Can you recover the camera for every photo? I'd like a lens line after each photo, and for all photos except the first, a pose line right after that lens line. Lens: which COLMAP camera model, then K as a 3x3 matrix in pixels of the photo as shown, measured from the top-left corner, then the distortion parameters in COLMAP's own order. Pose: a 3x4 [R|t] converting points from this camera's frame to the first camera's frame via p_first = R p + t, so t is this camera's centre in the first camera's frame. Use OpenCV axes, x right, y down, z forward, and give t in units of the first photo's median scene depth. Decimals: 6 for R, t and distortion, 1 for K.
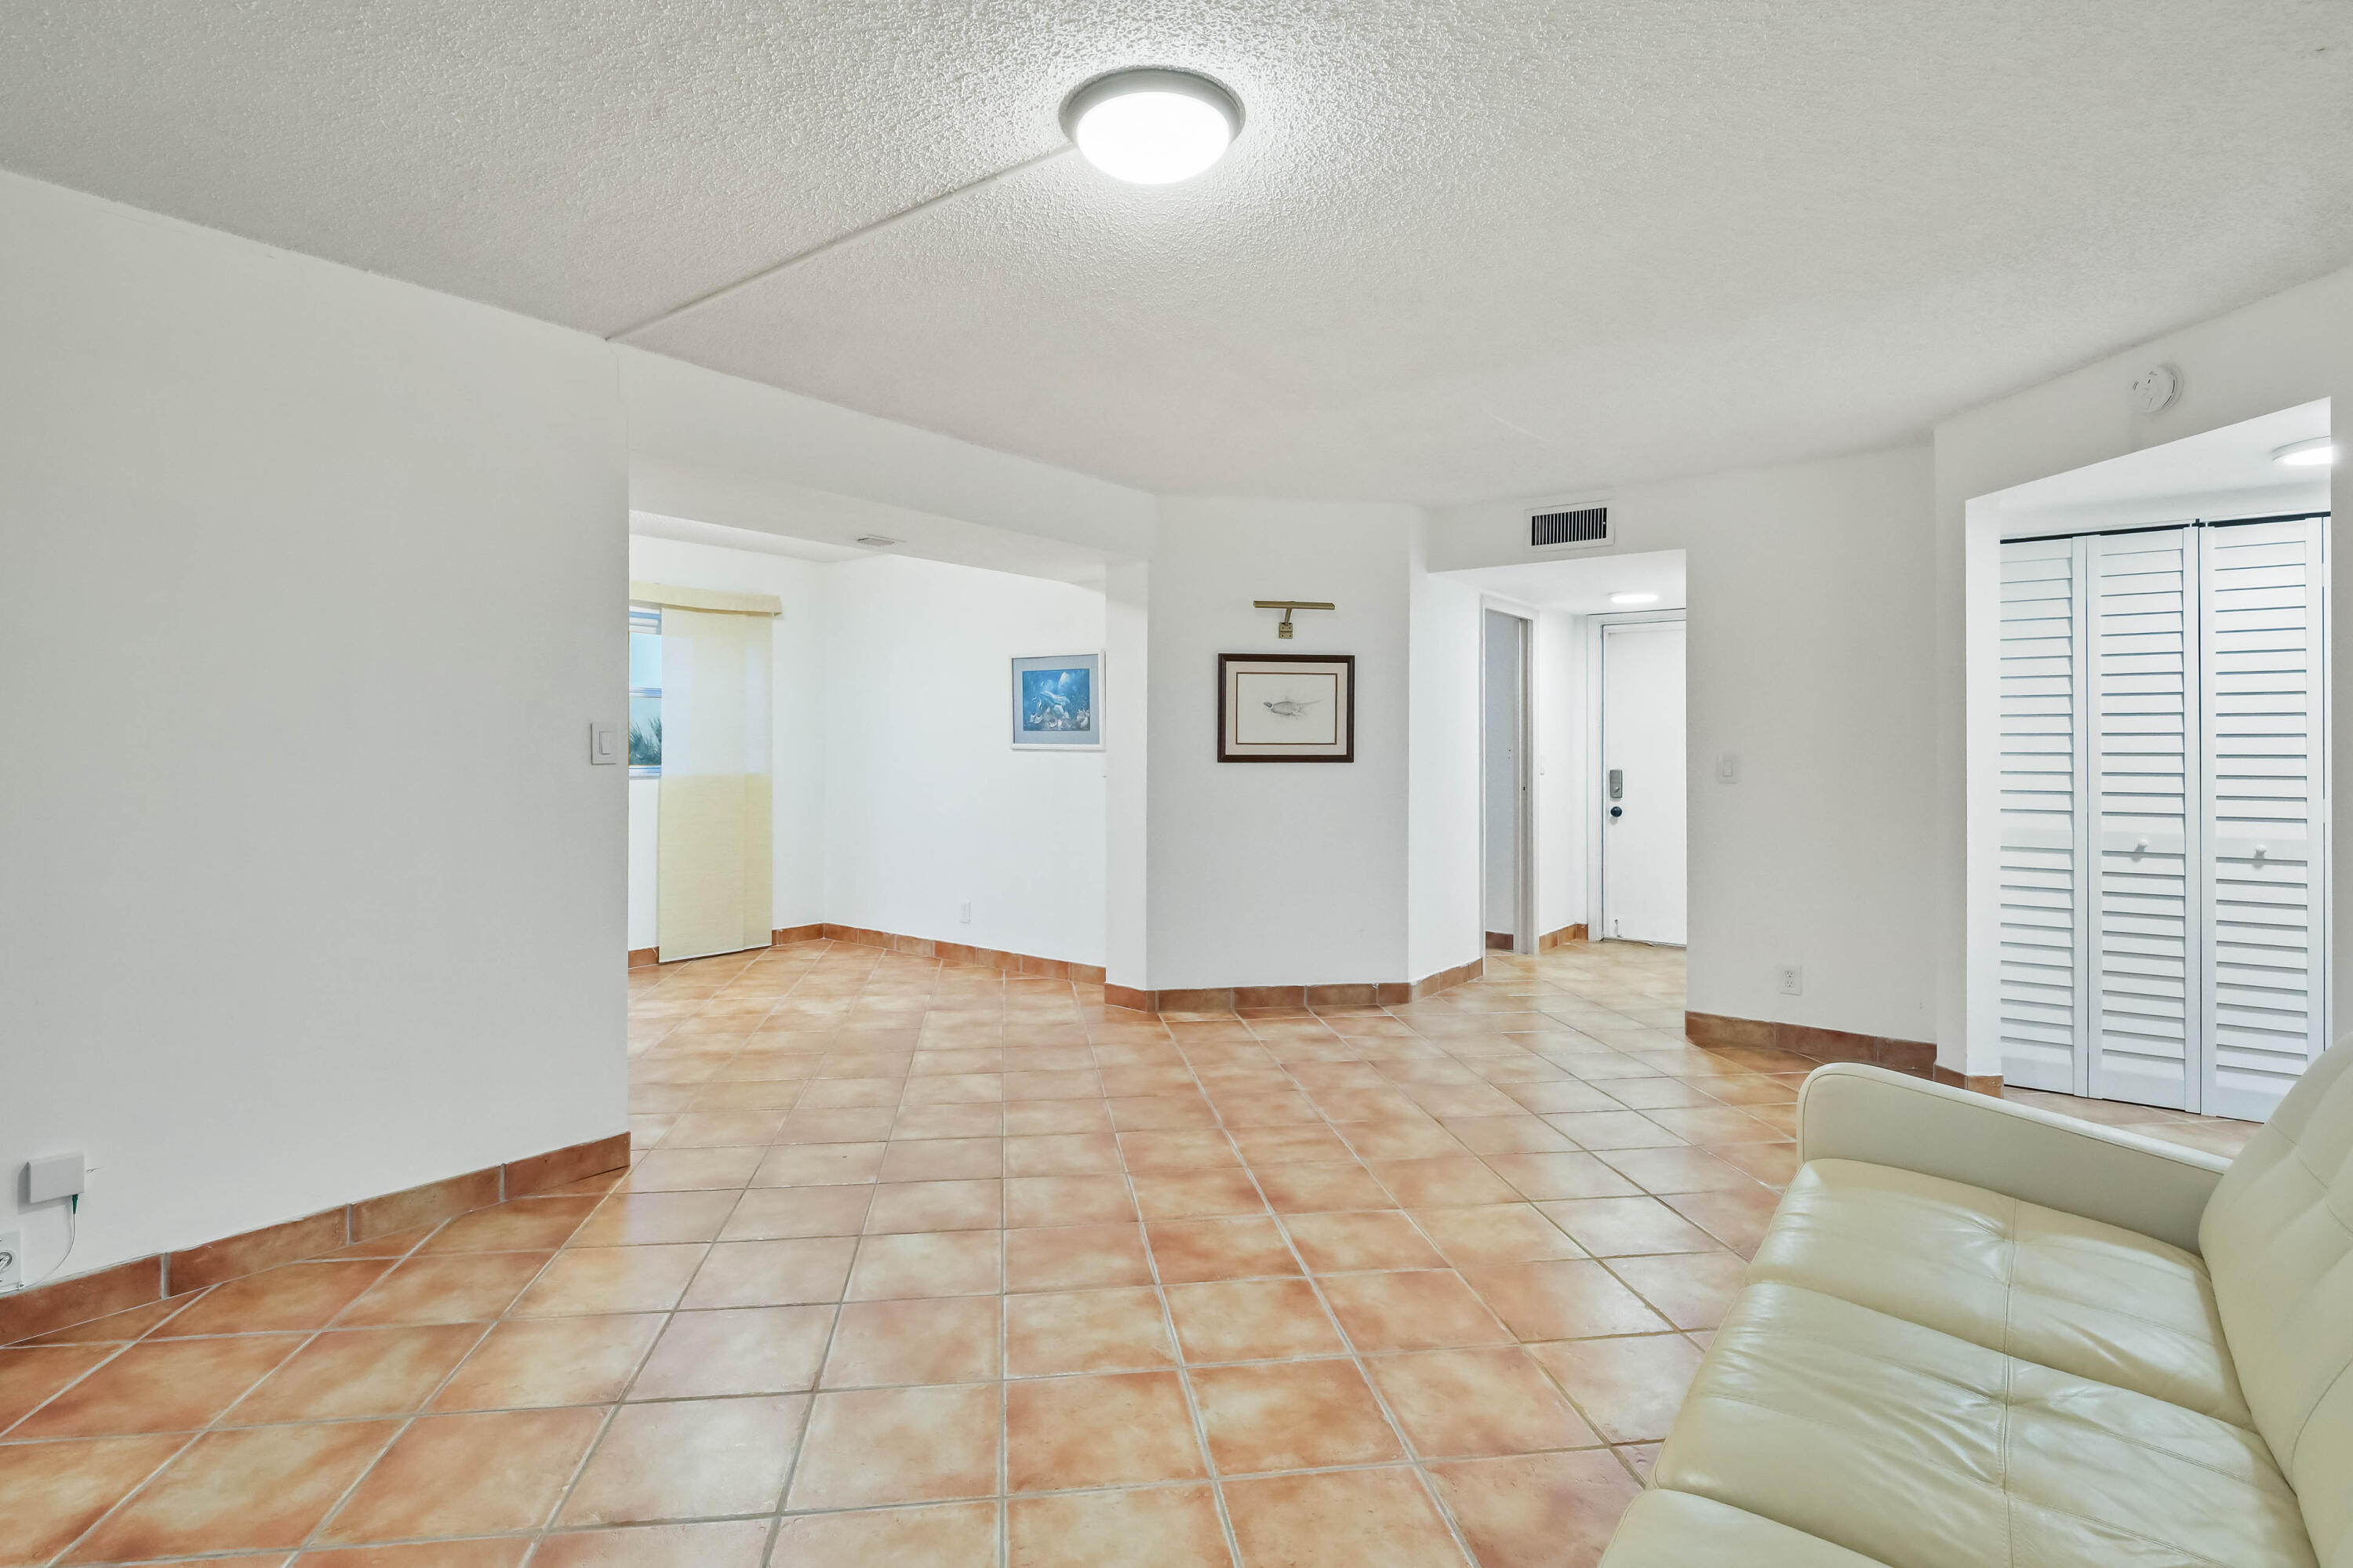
lens RADIAL K [[1140.0, 0, 1139.1], [0, 1140.0, 746.6], [0, 0, 1]] dist [-0.005919, -0.002910]
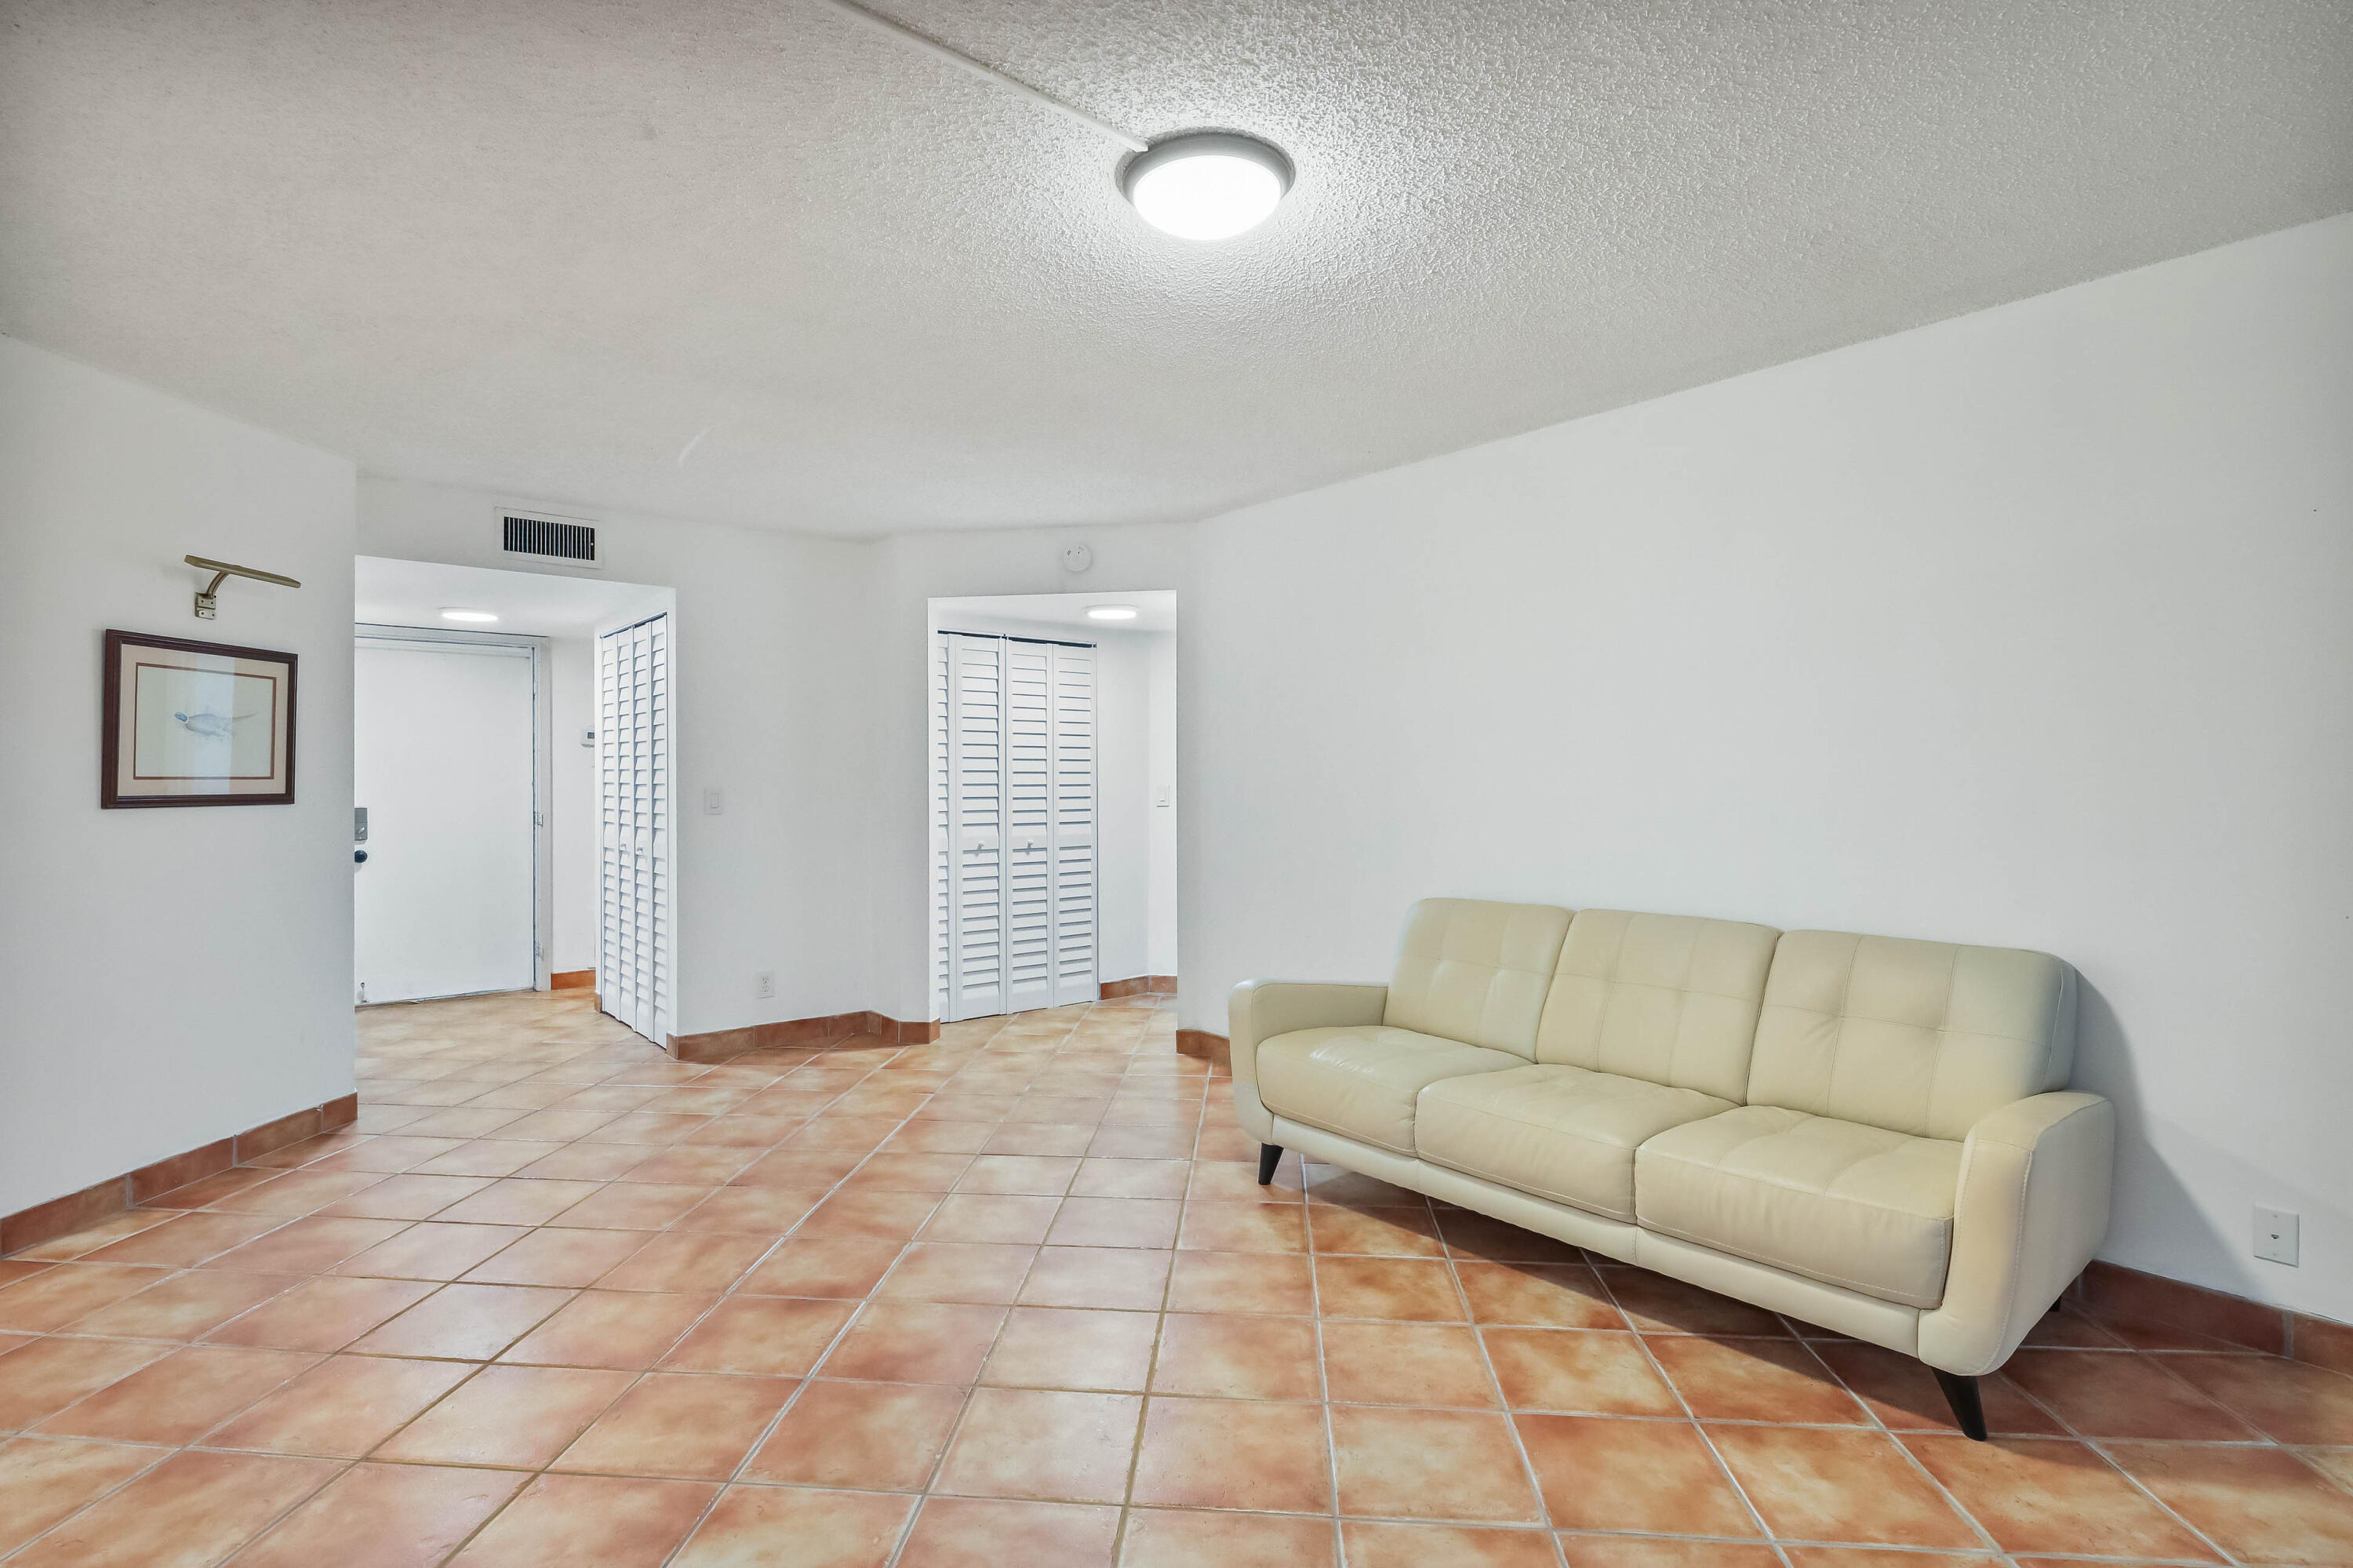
lens RADIAL K [[1140.0, 0, 1162.5], [0, 1140.0, 785.4], [0, 0, 1]] dist [-0.005919, -0.002910]
pose [[0.205352, -0.007165, 0.978662, -0.402186], [-0.000207, 0.999973, 0.007364, -0.003096], [-0.978688, -0.001715, 0.205344, 0.328438]]
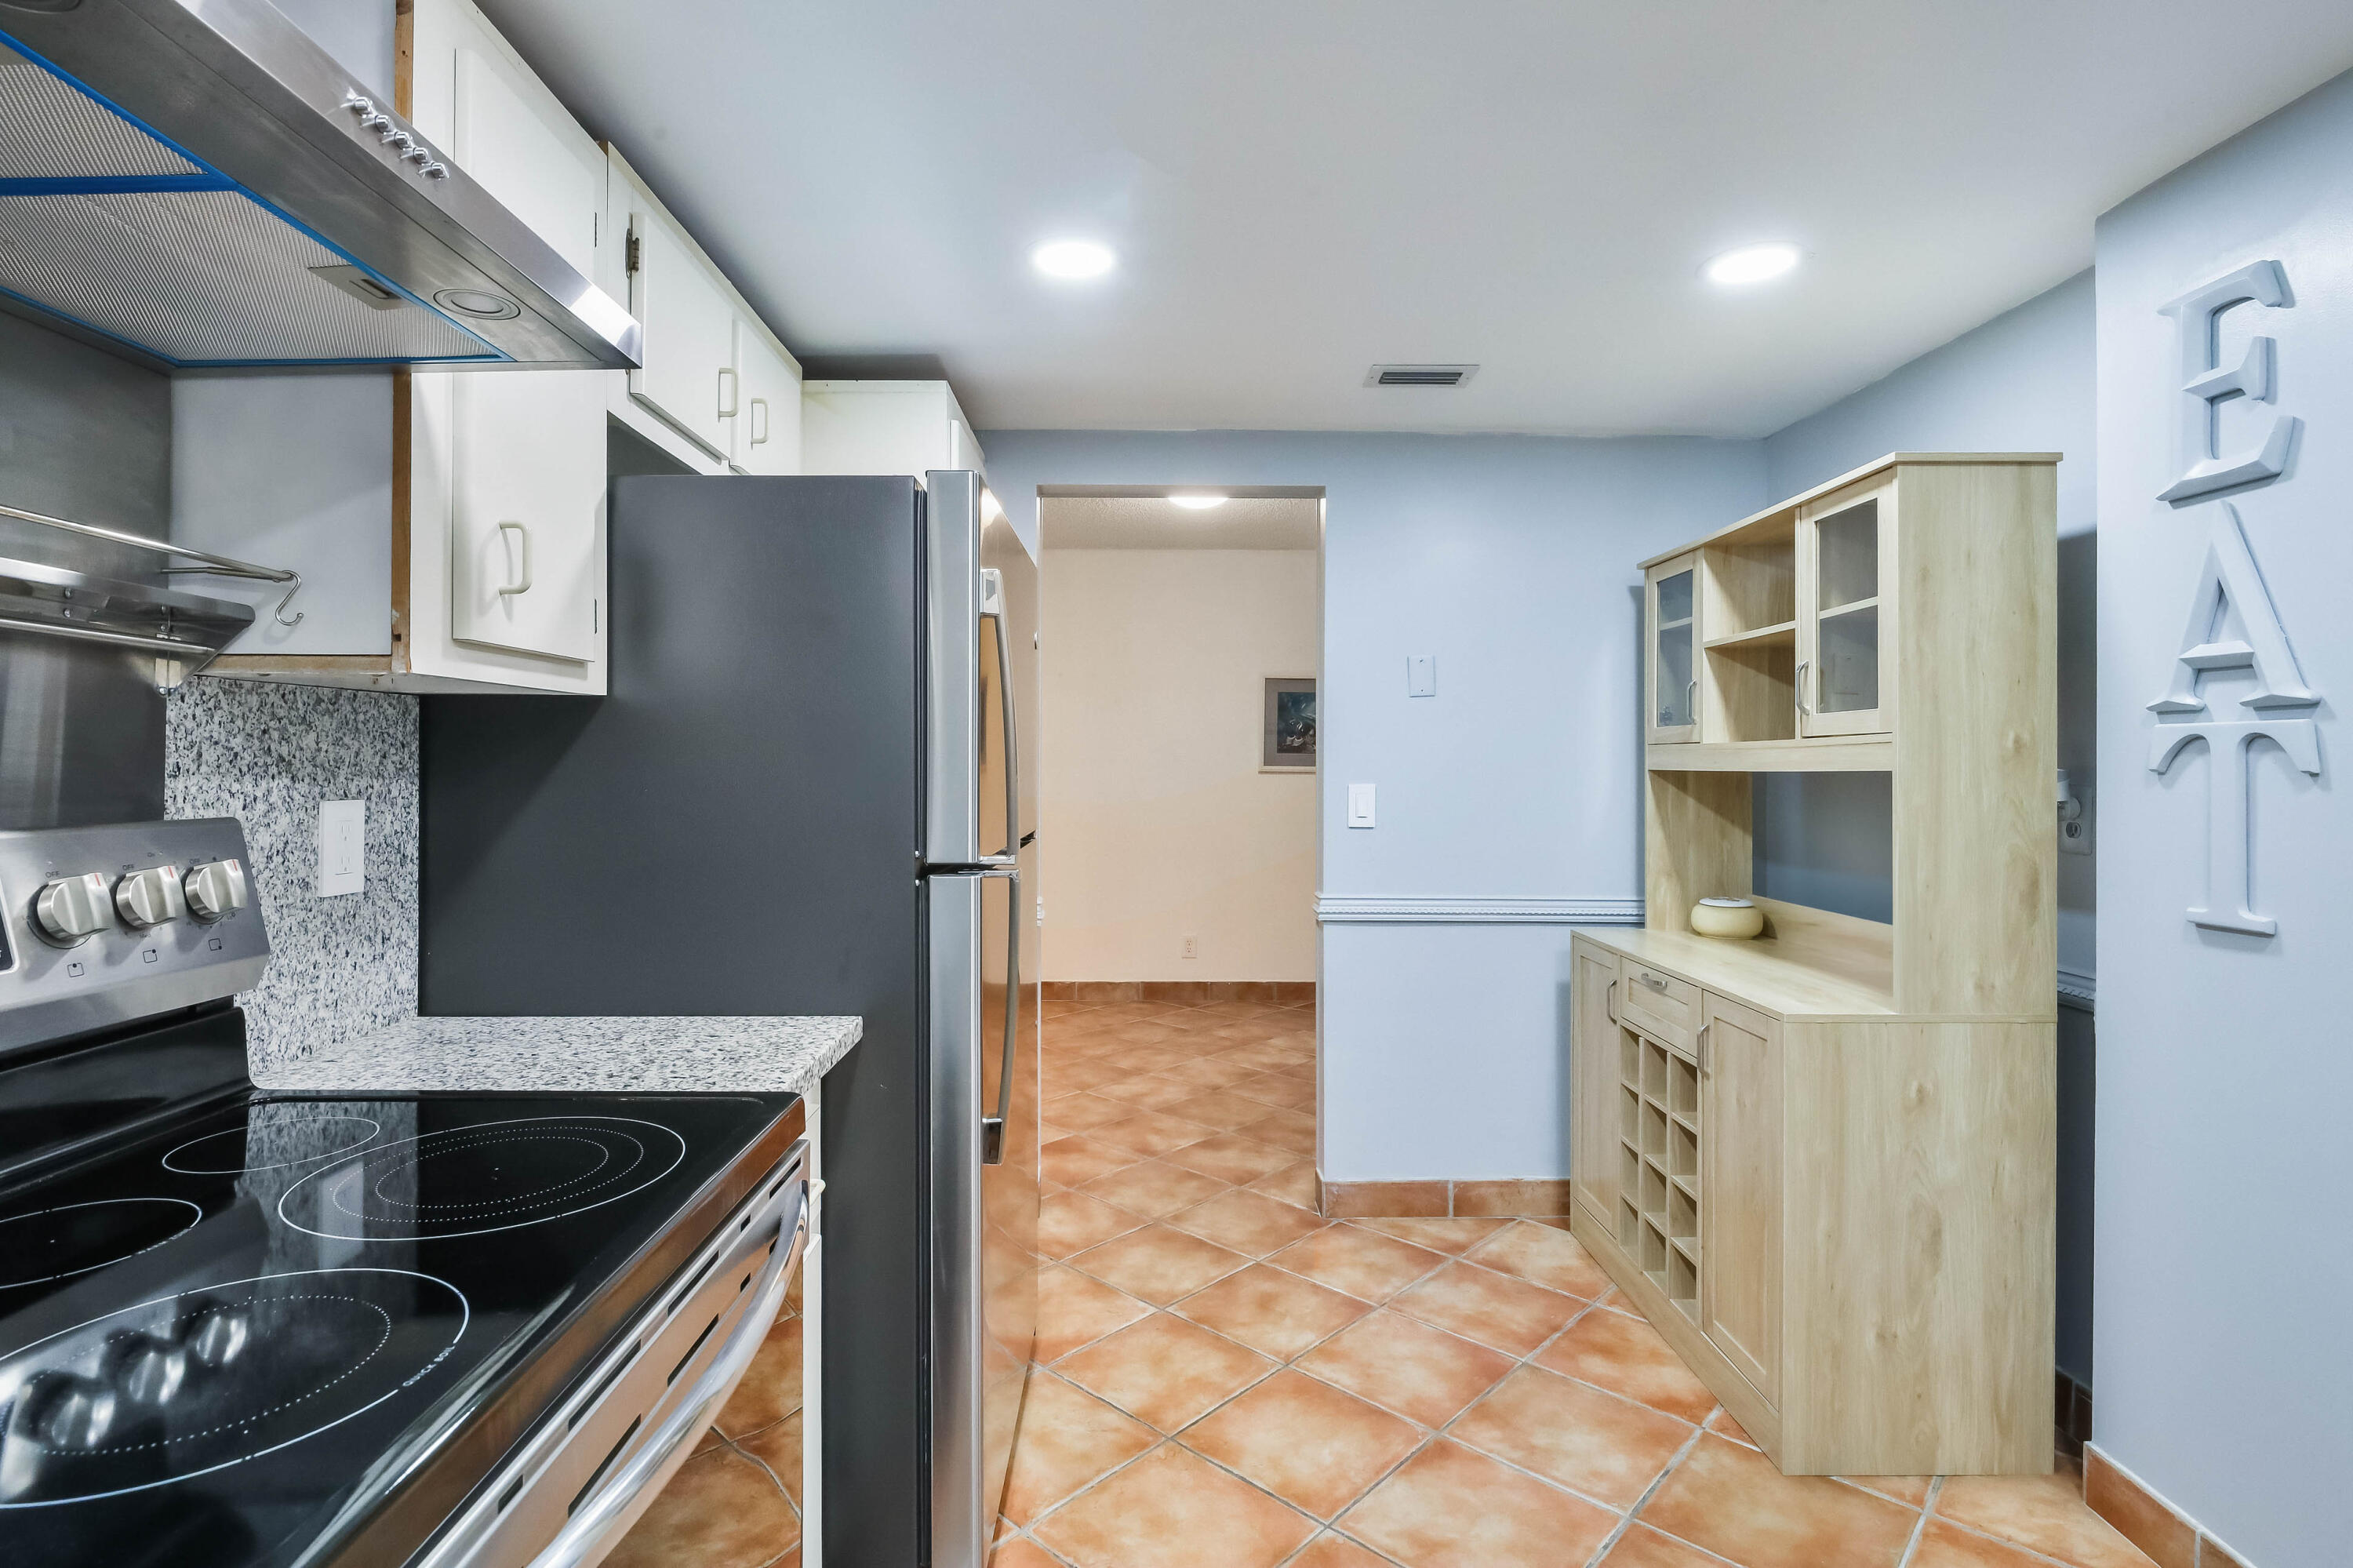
lens RADIAL K [[1140.0, 0, 1164.5], [0, 1140.0, 767.0], [0, 0, 1]] dist [-0.005919, -0.002910]
pose [[0.765643, -0.003524, 0.643256, -0.934787], [0.001306, 0.999991, 0.003925, -0.006357], [-0.643264, -0.002165, 0.765641, 0.368293]]
